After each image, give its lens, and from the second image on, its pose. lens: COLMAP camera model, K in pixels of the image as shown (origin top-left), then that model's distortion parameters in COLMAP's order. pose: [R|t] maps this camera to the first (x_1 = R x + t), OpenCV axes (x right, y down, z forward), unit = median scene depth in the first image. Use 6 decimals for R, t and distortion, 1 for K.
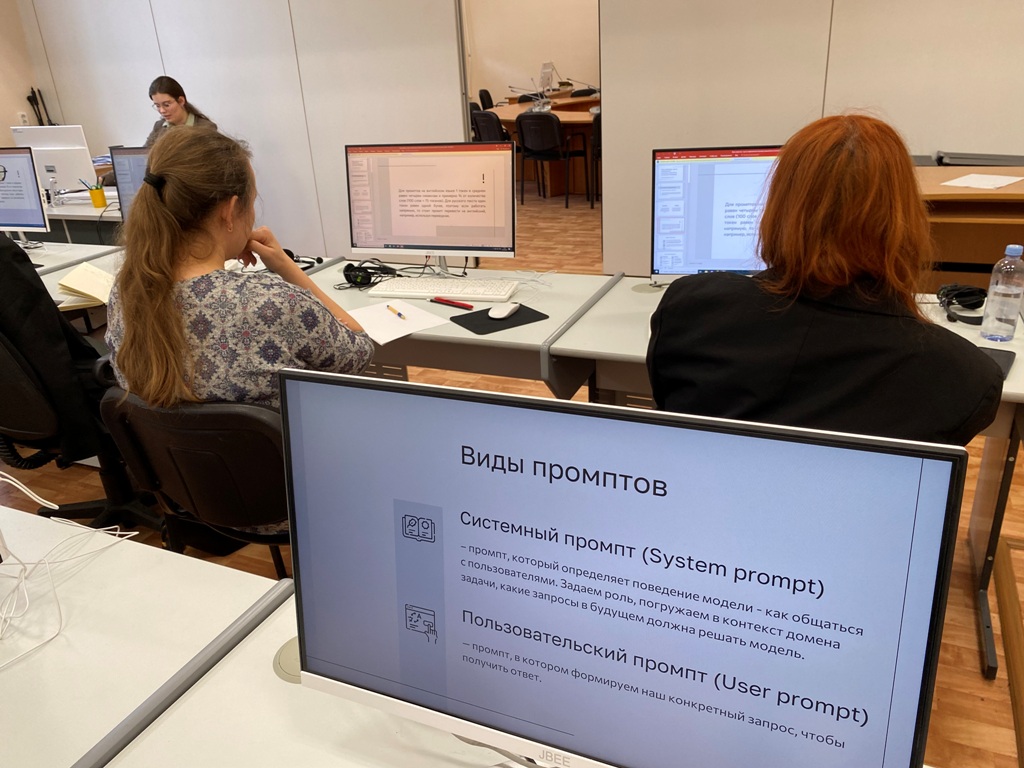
lens RADIAL K [[772.2, 0, 502.9], [0, 772.2, 382.9], [0, 0, 1]] dist [0.040570, -0.053645]
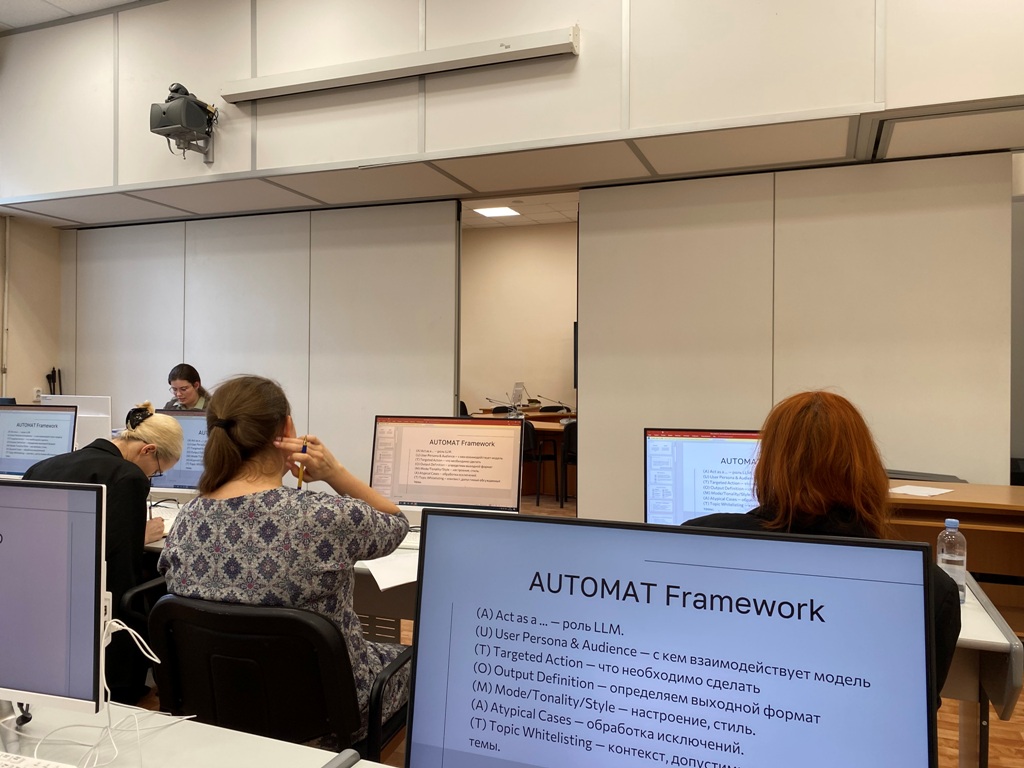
lens RADIAL K [[772.2, 0, 502.9], [0, 772.2, 380.3], [0, 0, 1]] dist [0.040570, -0.053645]
pose [[0.996810, 0.066520, 0.044106, -0.061441], [-0.044114, 0.919711, -0.390109, 0.079946], [-0.066515, 0.386919, 0.919712, -0.087132]]
